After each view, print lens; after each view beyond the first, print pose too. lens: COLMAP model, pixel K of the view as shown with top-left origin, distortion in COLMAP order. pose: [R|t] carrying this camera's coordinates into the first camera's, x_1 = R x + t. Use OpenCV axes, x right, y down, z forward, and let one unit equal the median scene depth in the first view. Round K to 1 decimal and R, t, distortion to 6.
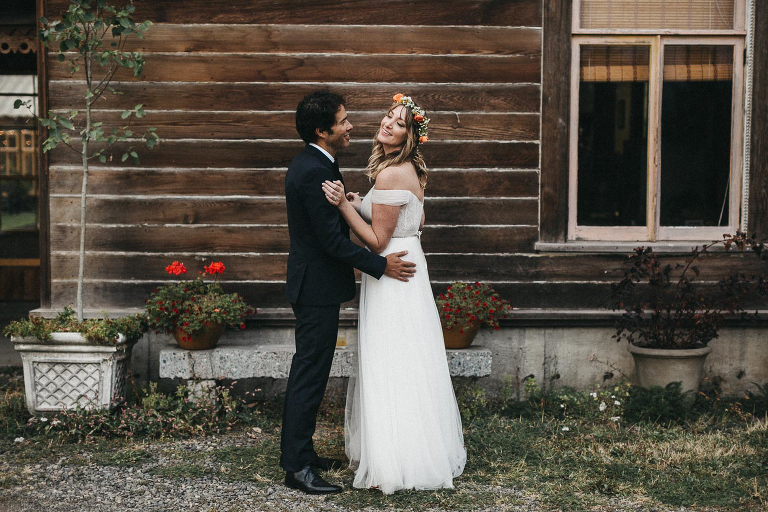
lens RADIAL K [[1112.8, 0, 384.0], [0, 1112.8, 256.0], [0, 0, 1]] dist [0.020001, 0.055018]
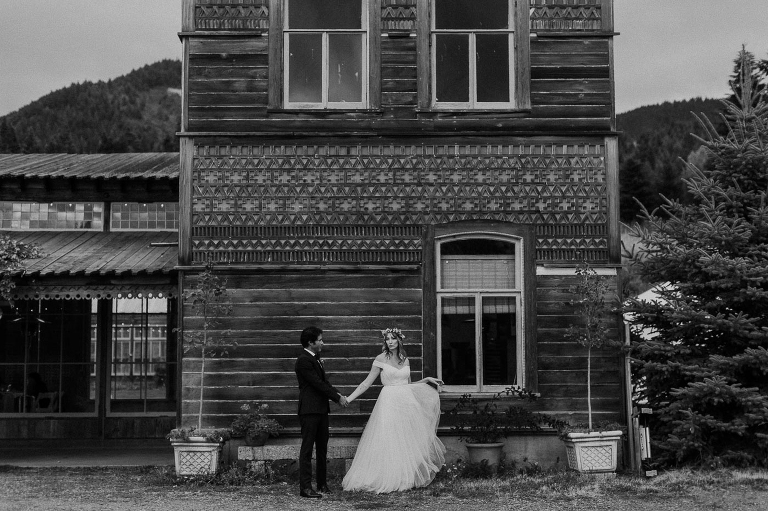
lens RADIAL K [[1112.8, 0, 384.0], [0, 1112.8, 255.5], [0, 0, 1]] dist [0.020001, 0.055018]
pose [[0.999878, -0.007764, 0.013532, 0.043871], [0.009867, 0.986565, -0.163068, 0.070620], [-0.012084, 0.163182, 0.986522, -1.055313]]
